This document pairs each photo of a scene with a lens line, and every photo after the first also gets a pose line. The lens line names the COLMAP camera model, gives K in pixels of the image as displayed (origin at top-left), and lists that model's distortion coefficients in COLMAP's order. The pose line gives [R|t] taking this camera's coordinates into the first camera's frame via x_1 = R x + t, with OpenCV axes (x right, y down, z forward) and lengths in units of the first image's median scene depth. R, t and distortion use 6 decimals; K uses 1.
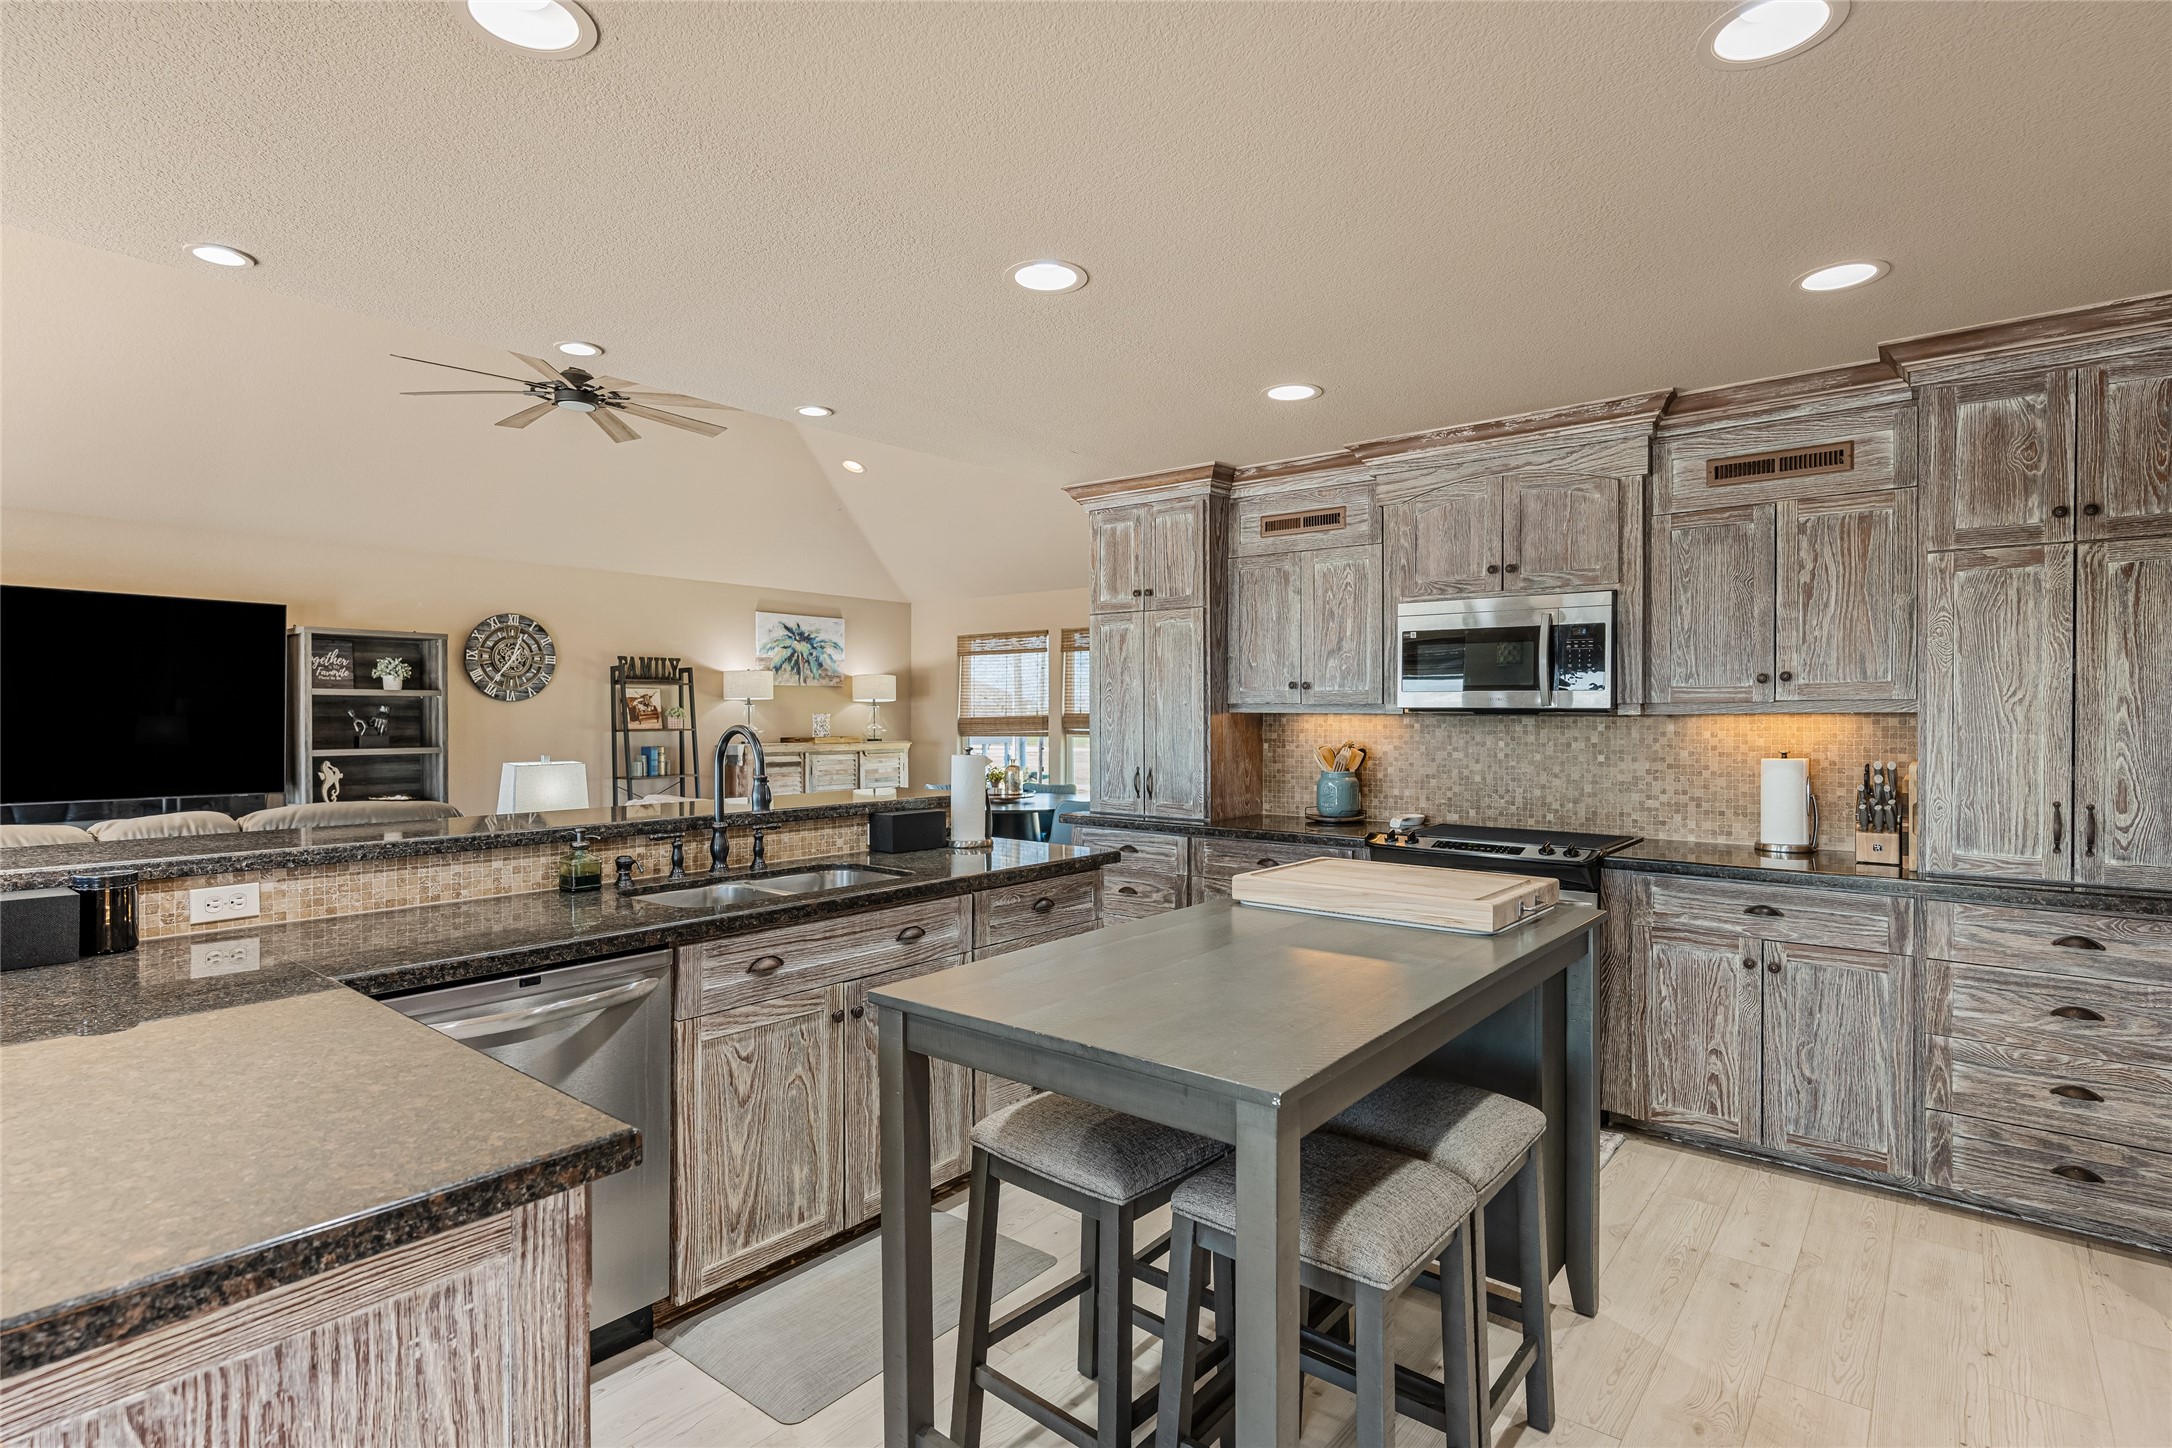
lens RADIAL K [[1070.7, 0, 1085.1], [0, 1070.7, 717.4], [0, 0, 1]] dist [0.012635, -0.000702]
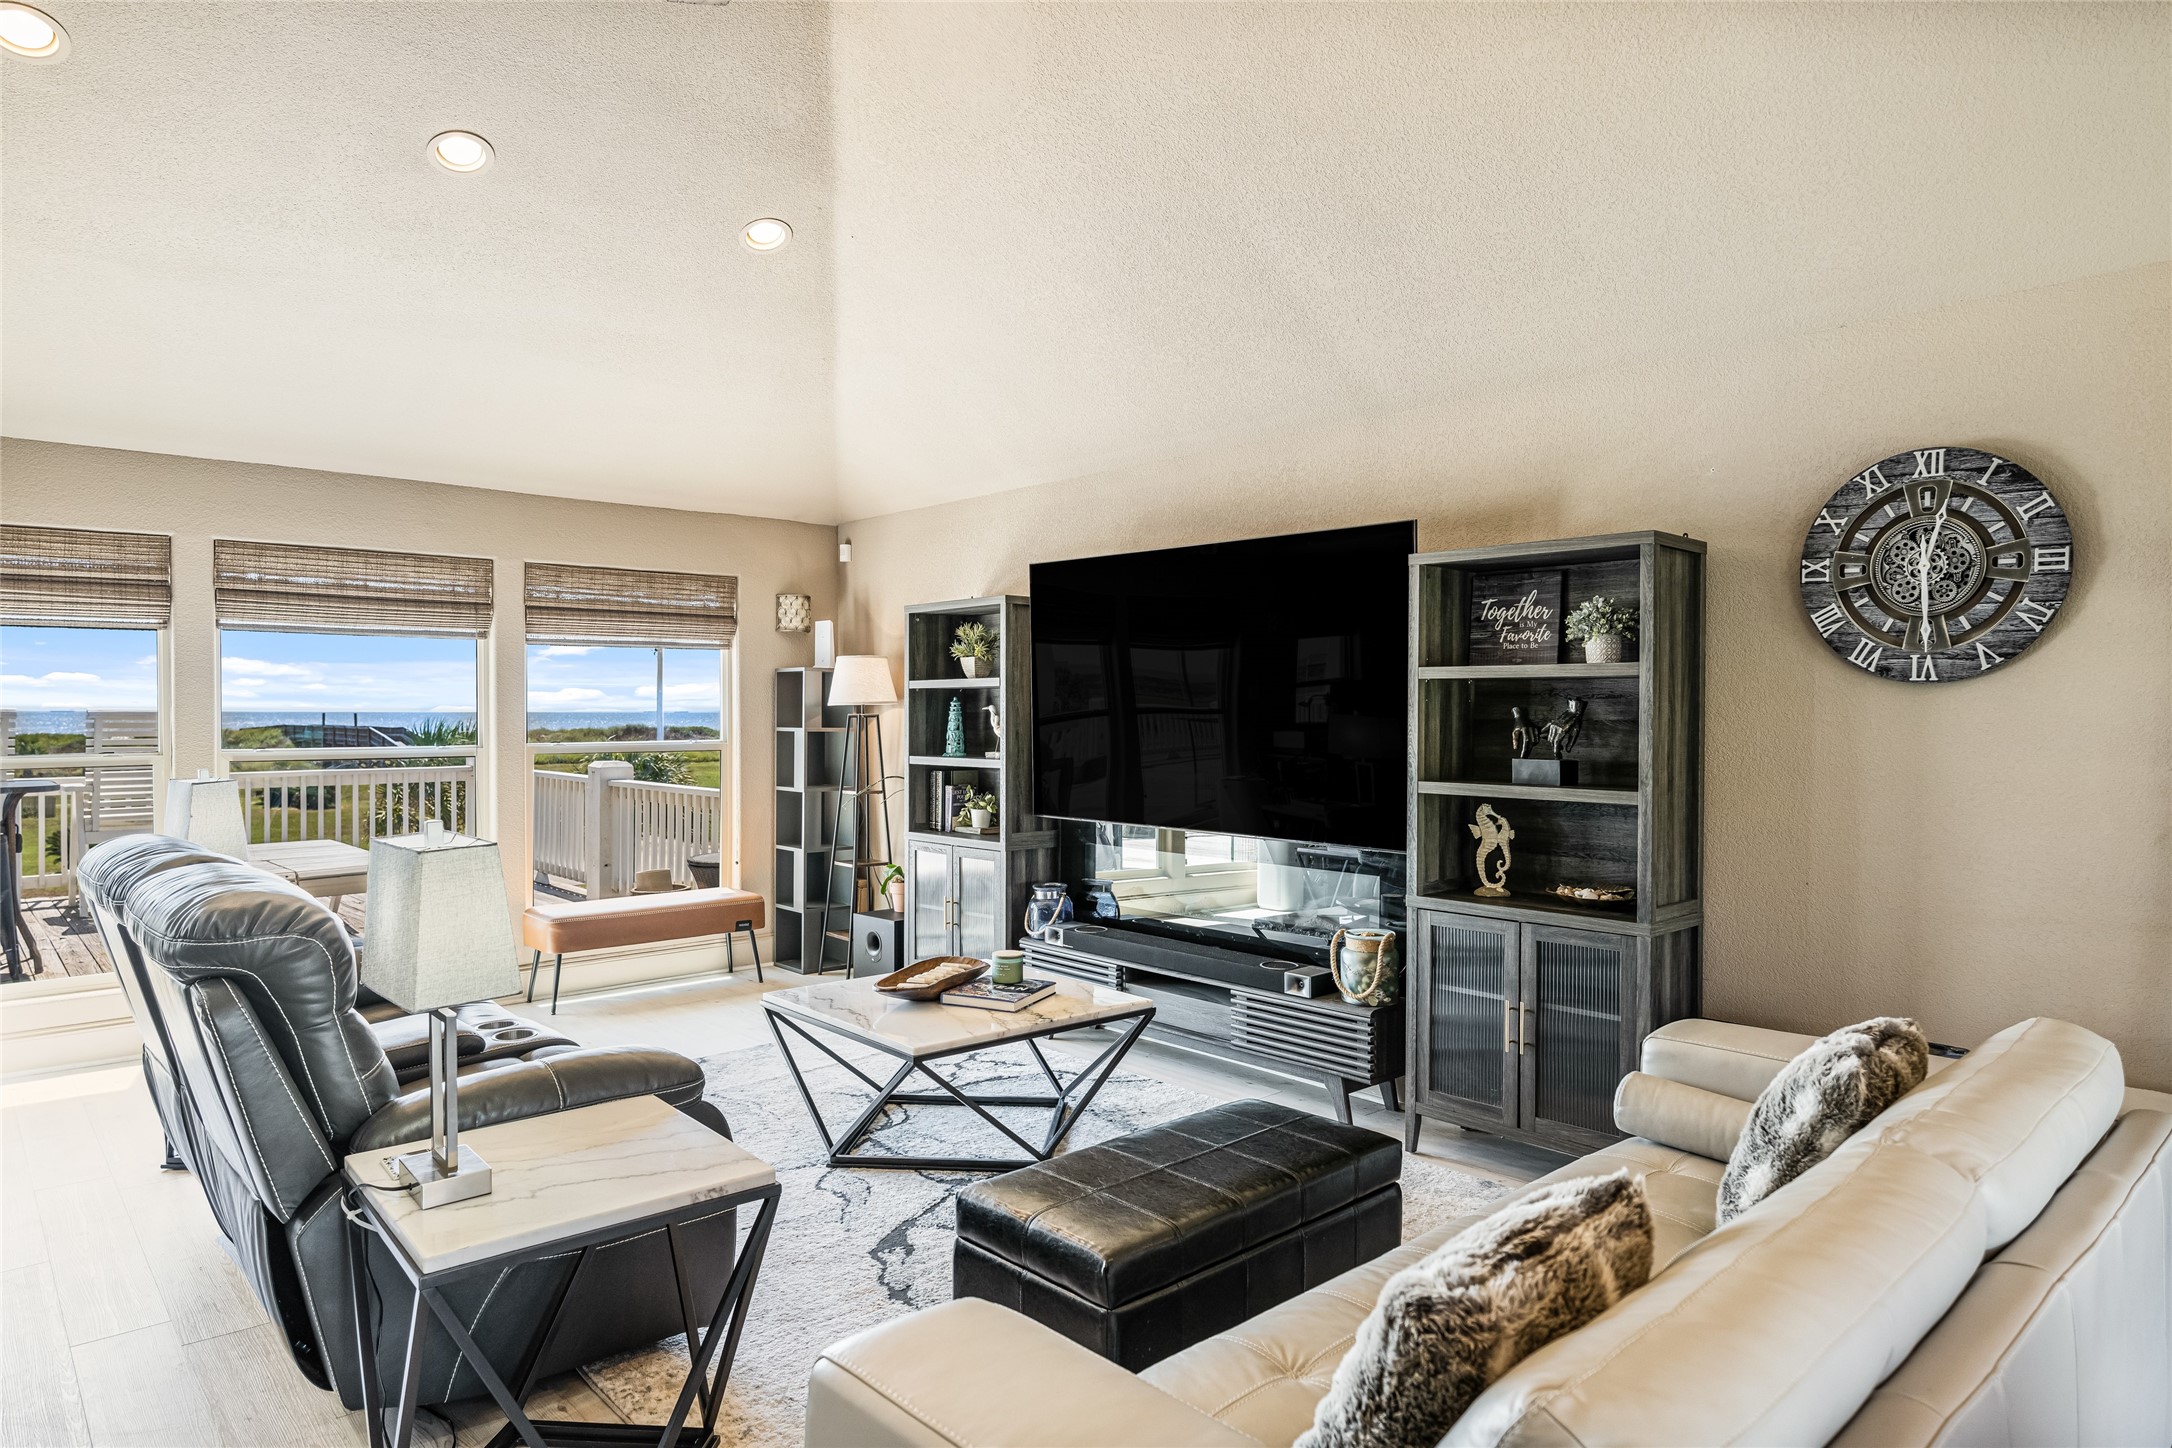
lens RADIAL K [[1264.3, 0, 1114.5], [0, 1264.3, 721.7], [0, 0, 1]] dist [0.004944, 0.003234]
pose [[-0.146244, 0.010792, -0.989190, -0.088415], [-0.005028, 0.999919, 0.011652, -0.008410], [0.989236, 0.006677, -0.146178, 1.247994]]
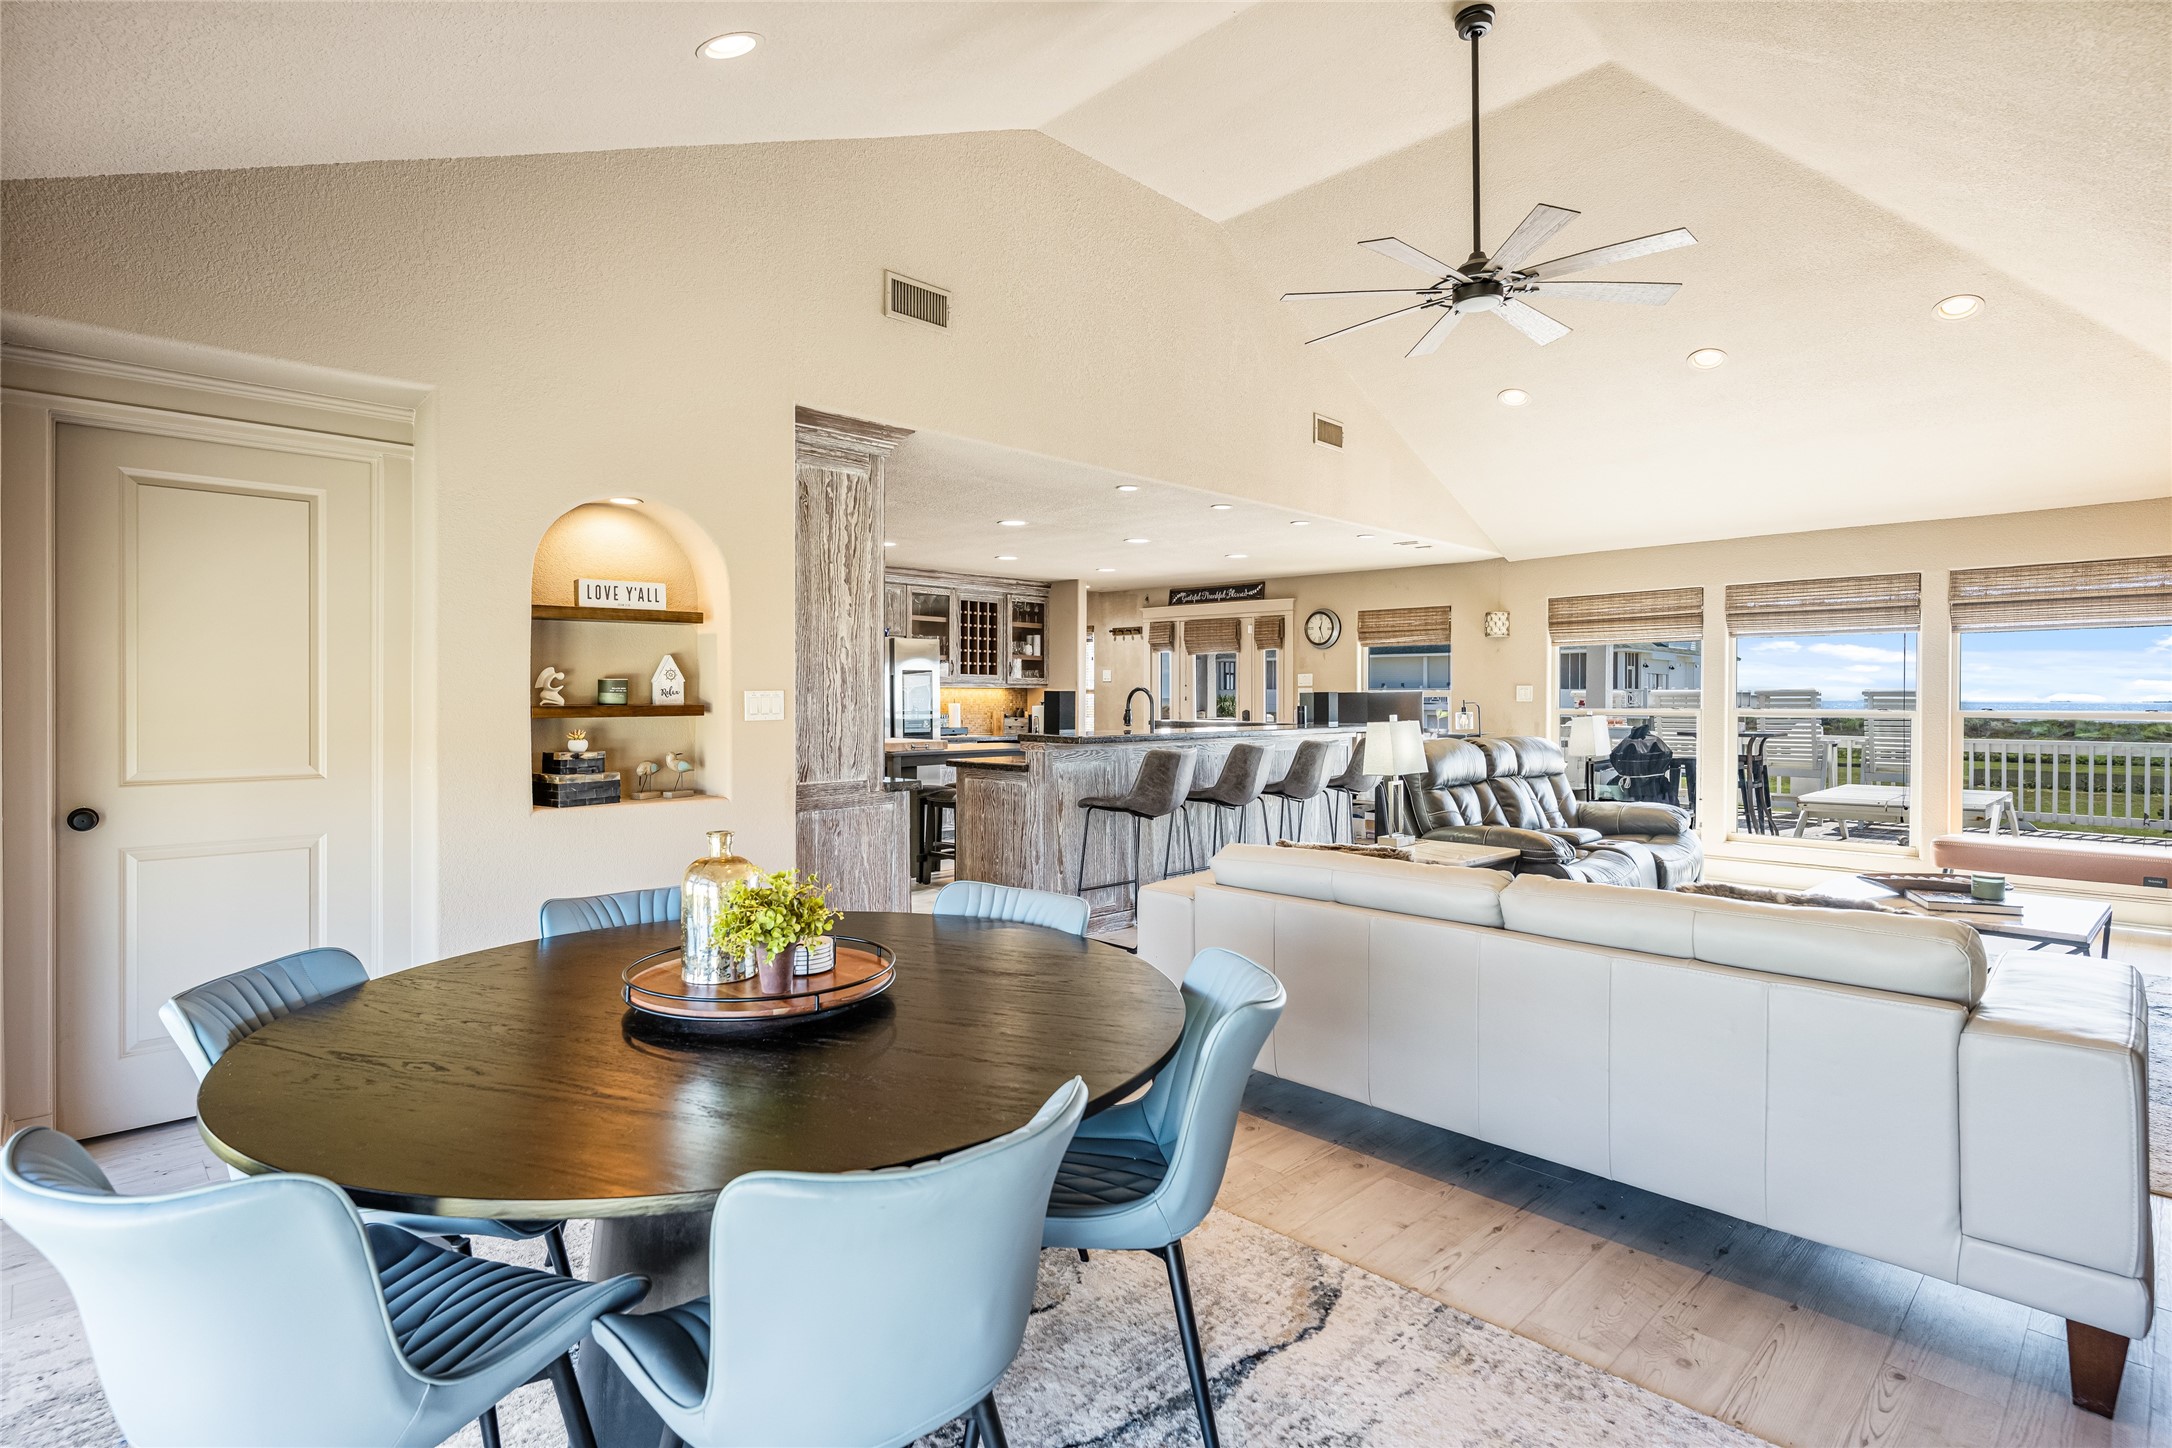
lens RADIAL K [[1070.7, 0, 1088.0], [0, 1070.7, 700.3], [0, 0, 1]] dist [0.012635, -0.000702]
pose [[-0.993721, -0.002557, 0.111853, -0.297255], [-0.001597, 0.999961, 0.008676, 0.009505], [-0.111871, 0.008443, -0.993687, 2.029297]]
